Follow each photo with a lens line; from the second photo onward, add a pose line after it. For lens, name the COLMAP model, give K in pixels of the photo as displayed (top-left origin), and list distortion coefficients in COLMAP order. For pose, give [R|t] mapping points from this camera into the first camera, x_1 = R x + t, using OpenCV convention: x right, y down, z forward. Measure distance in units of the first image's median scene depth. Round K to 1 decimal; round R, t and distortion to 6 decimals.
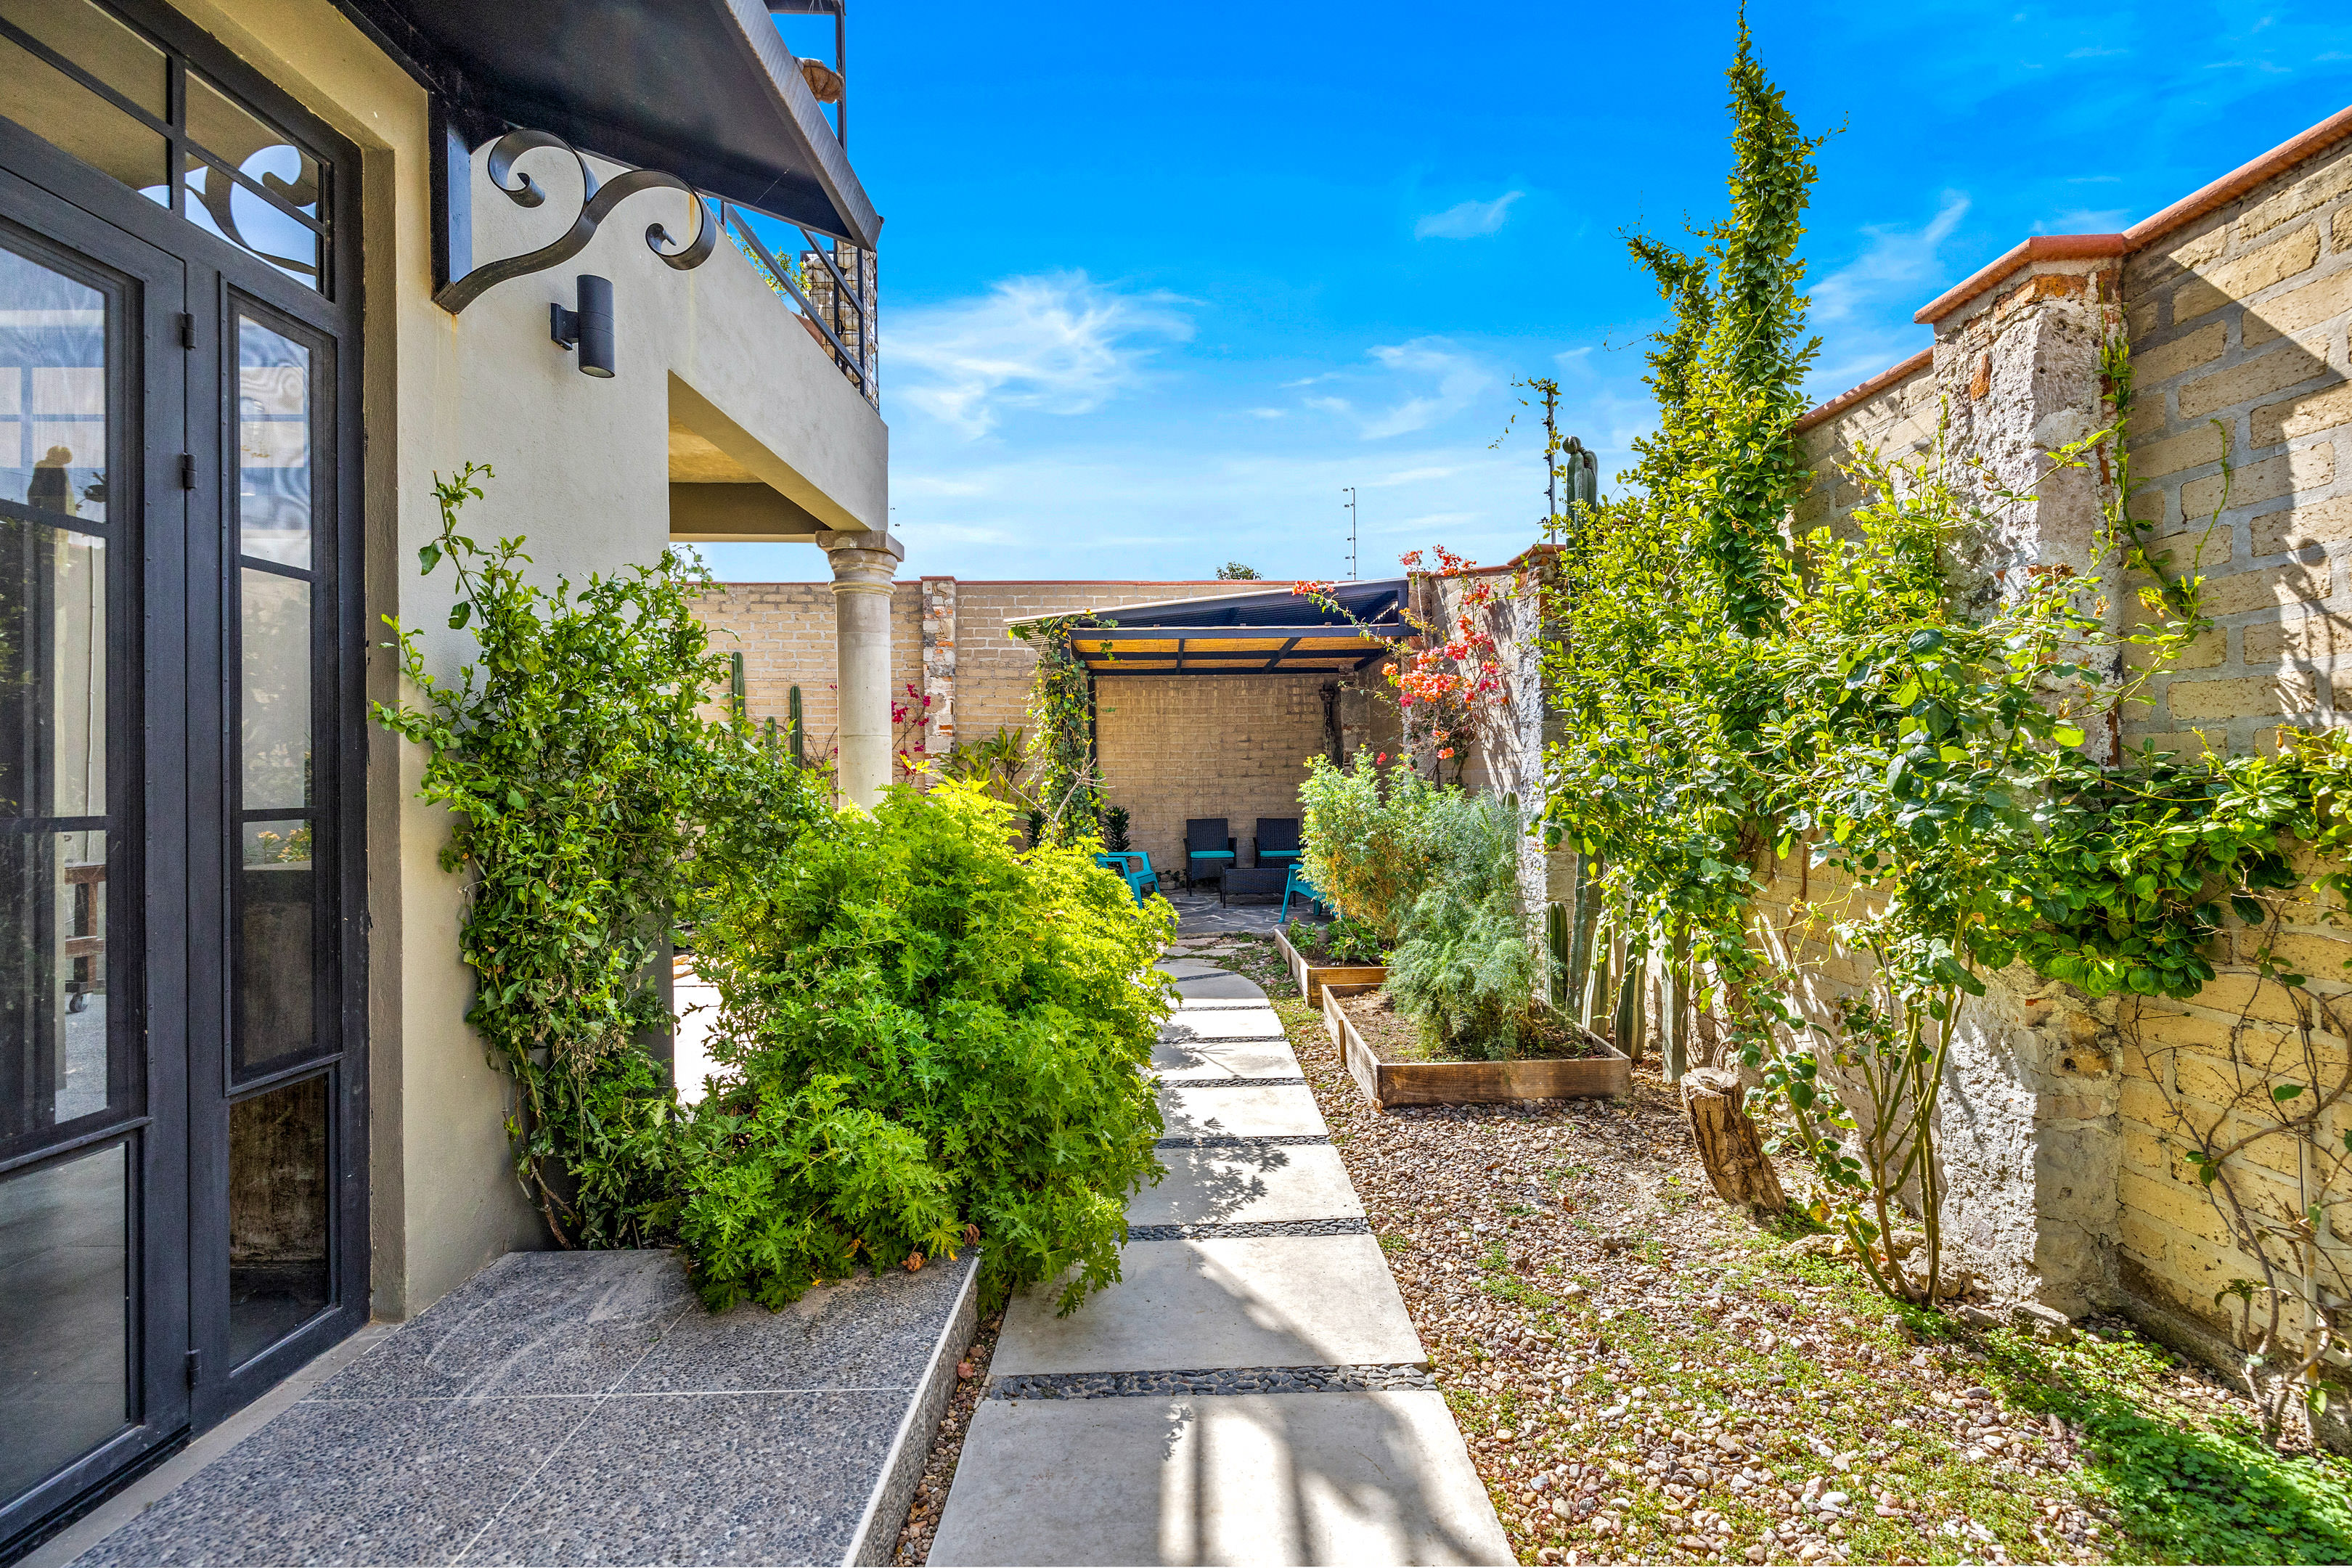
lens RADIAL K [[987.5, 0, 1176.3], [0, 987.5, 784.8], [0, 0, 1]] dist [0.001238, 0.000146]
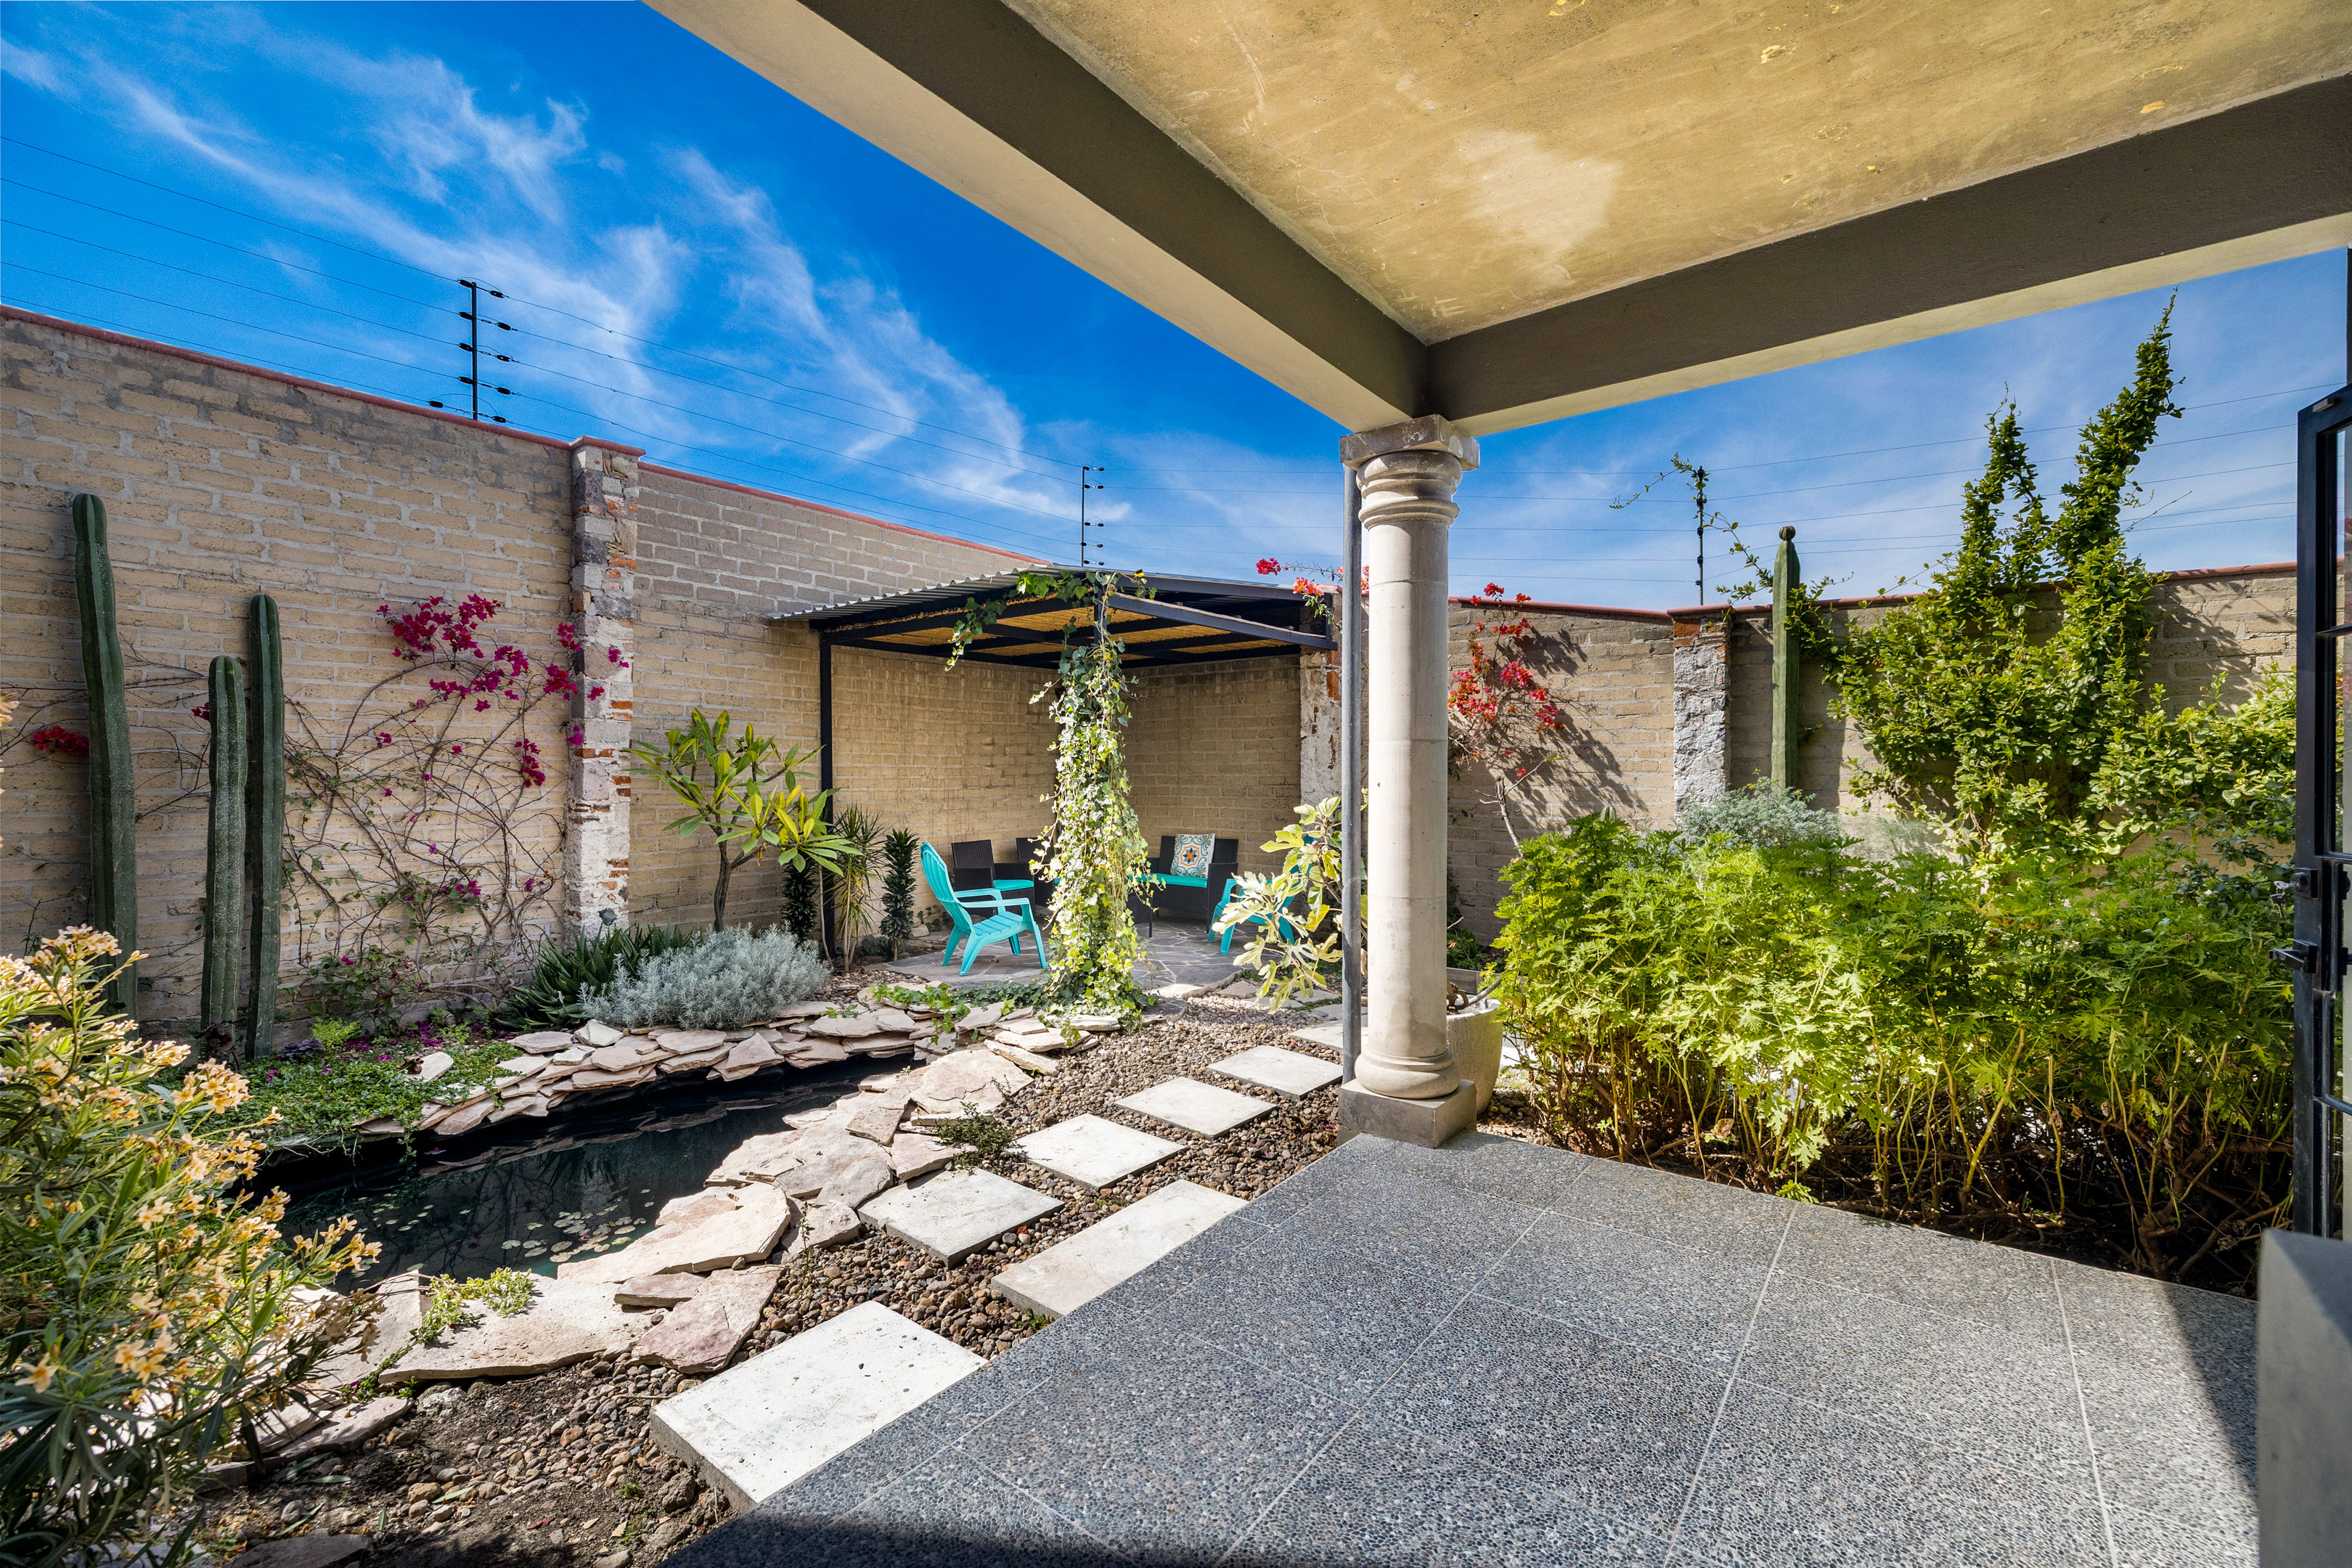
lens RADIAL K [[987.5, 0, 1176.3], [0, 987.5, 784.8], [0, 0, 1]] dist [0.001238, 0.000146]
pose [[0.632969, 0.001512, 0.774175, -1.337346], [-0.004369, 0.999989, 0.001619, -0.036629], [-0.774165, -0.004407, 0.632969, 1.043666]]
